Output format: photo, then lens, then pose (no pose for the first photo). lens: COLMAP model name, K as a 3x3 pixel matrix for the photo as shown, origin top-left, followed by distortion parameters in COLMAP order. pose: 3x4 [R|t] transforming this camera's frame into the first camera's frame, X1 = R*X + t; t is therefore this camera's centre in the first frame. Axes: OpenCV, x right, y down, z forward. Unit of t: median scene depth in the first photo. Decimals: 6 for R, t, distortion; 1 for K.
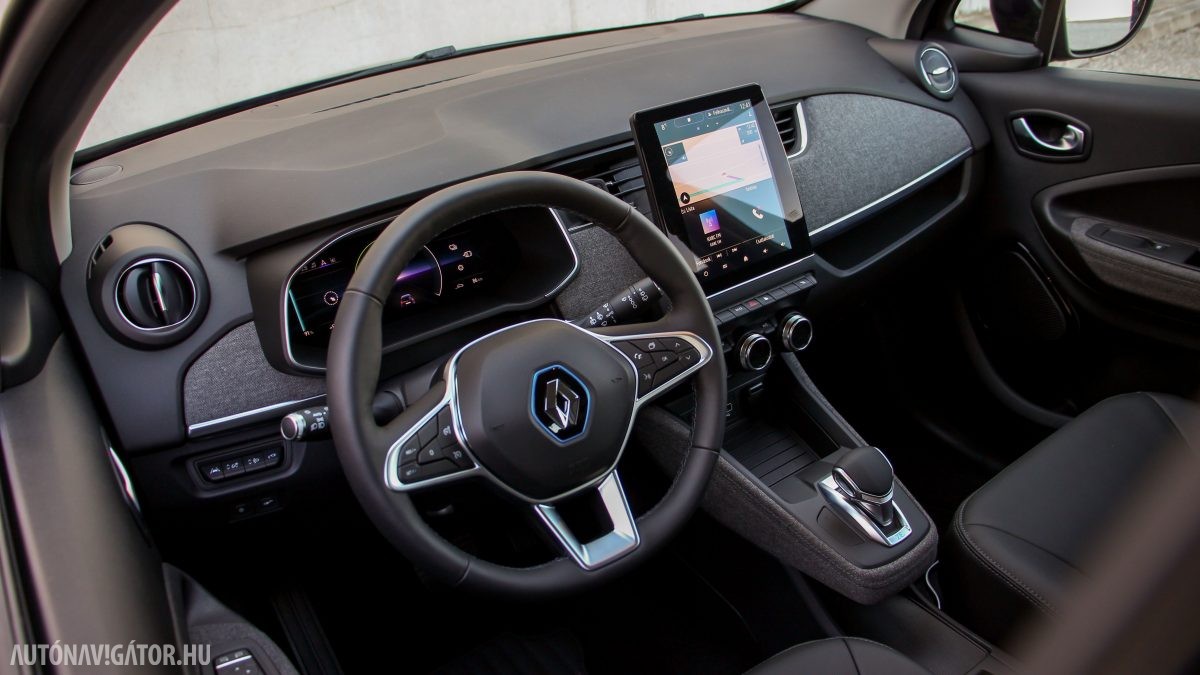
lens RADIAL K [[998.9, 0, 600.0], [0, 998.9, 337.5], [0, 0, 1]] dist [-0.181018, 0.139924]
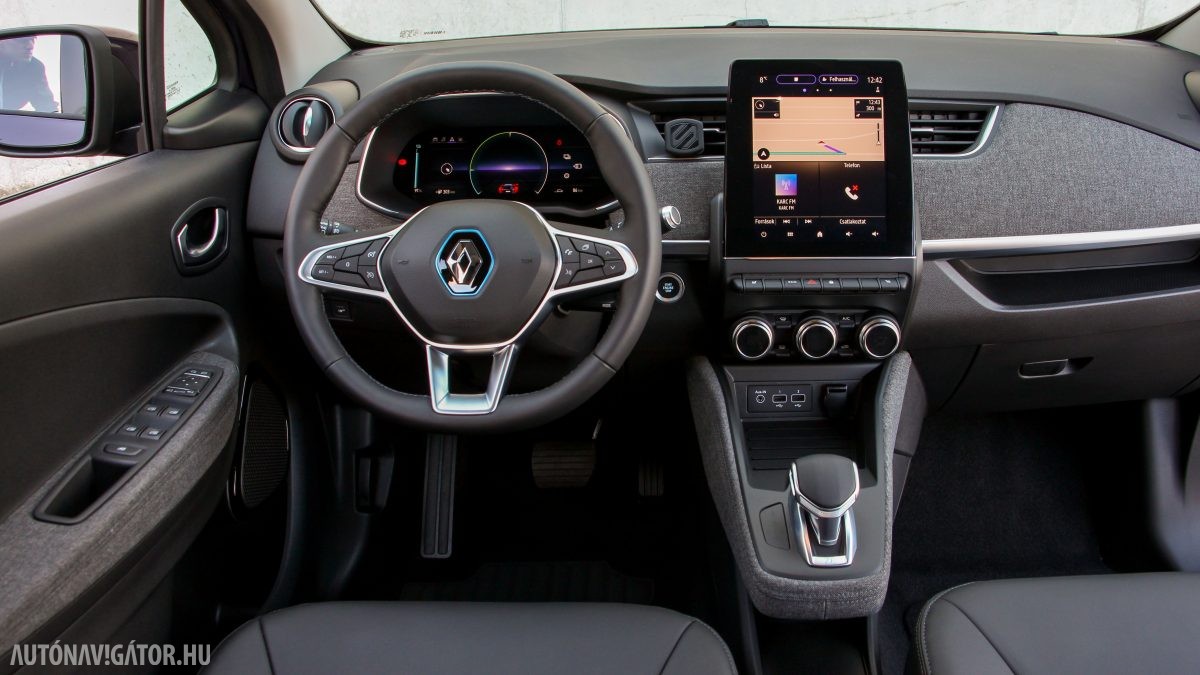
lens RADIAL K [[998.9, 0, 600.0], [0, 998.9, 337.5], [0, 0, 1]] dist [-0.181018, 0.139924]
pose [[0.785585, 0.288651, -0.547300, 0.541981], [-0.311223, 0.948819, 0.053692, 0.028953], [0.534786, 0.128153, 0.835213, 0.123931]]
